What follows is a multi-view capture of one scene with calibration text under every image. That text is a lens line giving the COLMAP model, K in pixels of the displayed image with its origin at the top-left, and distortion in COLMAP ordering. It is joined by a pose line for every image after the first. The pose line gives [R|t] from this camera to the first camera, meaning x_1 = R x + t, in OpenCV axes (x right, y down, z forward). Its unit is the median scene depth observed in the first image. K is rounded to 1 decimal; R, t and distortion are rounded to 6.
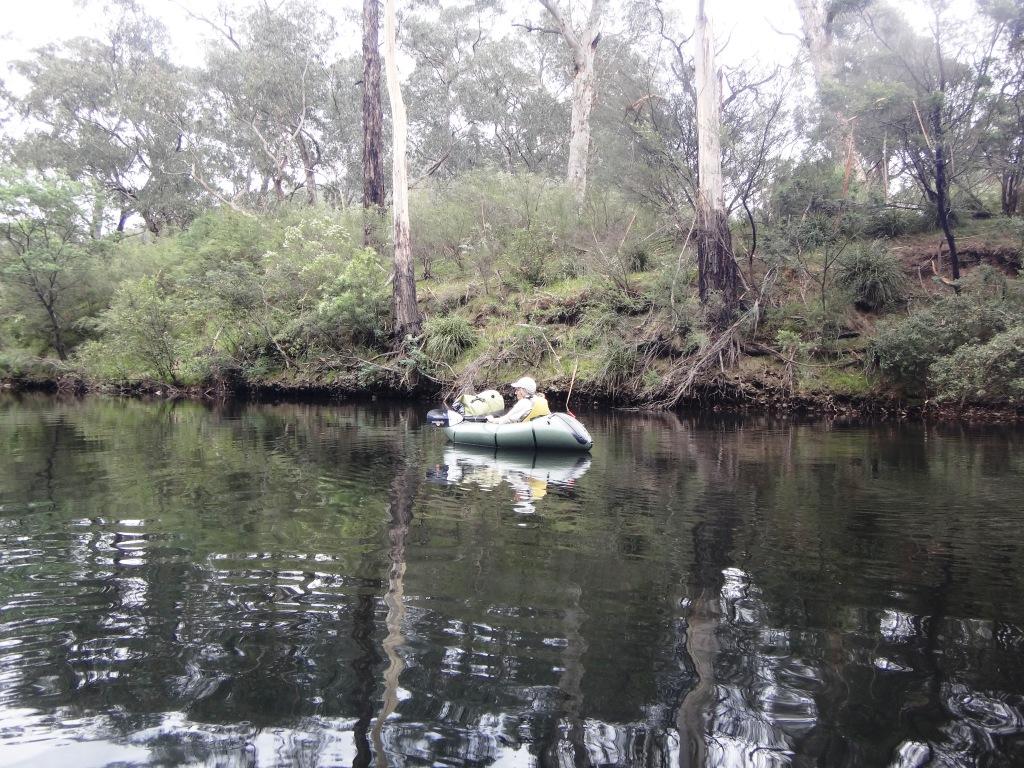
lens RADIAL K [[802.6, 0, 512.0], [0, 802.6, 384.0], [0, 0, 1]] dist [-0.003909, -0.001729]
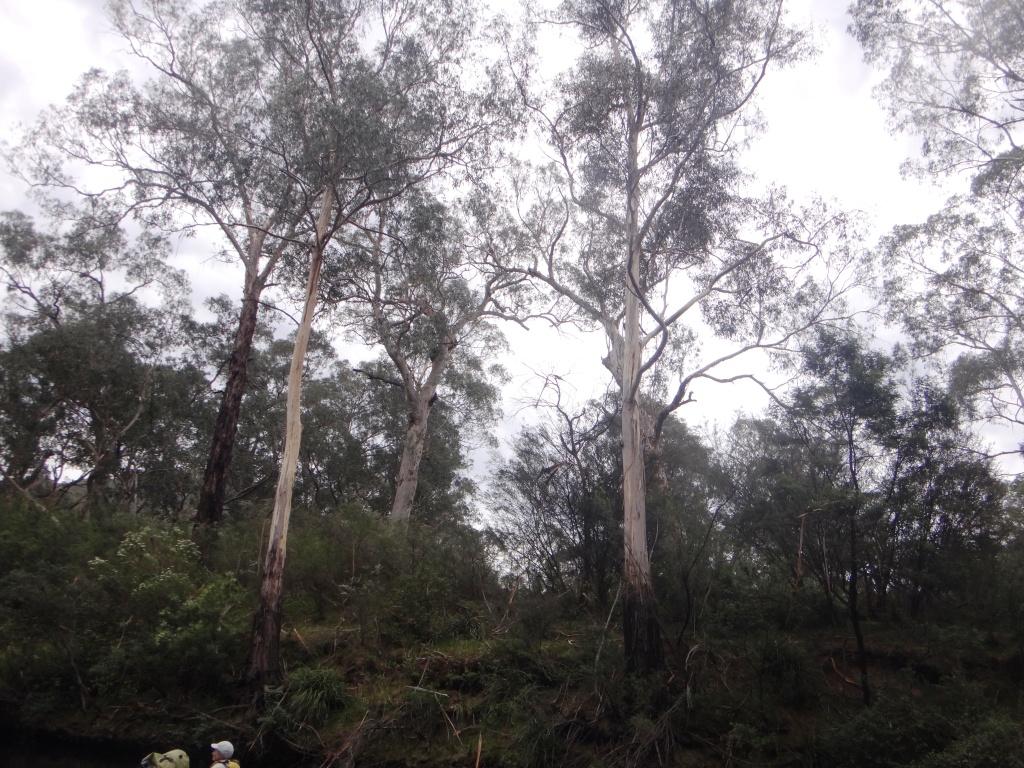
lens RADIAL K [[826.7, 0, 512.0], [0, 826.7, 384.0], [0, 0, 1]] dist [-0.063992, -0.006646]
pose [[0.940687, 0.197014, 0.276214, -0.180490], [-0.064070, 0.902633, -0.425616, -0.001257], [-0.333172, 0.382675, 0.861717, 0.083528]]
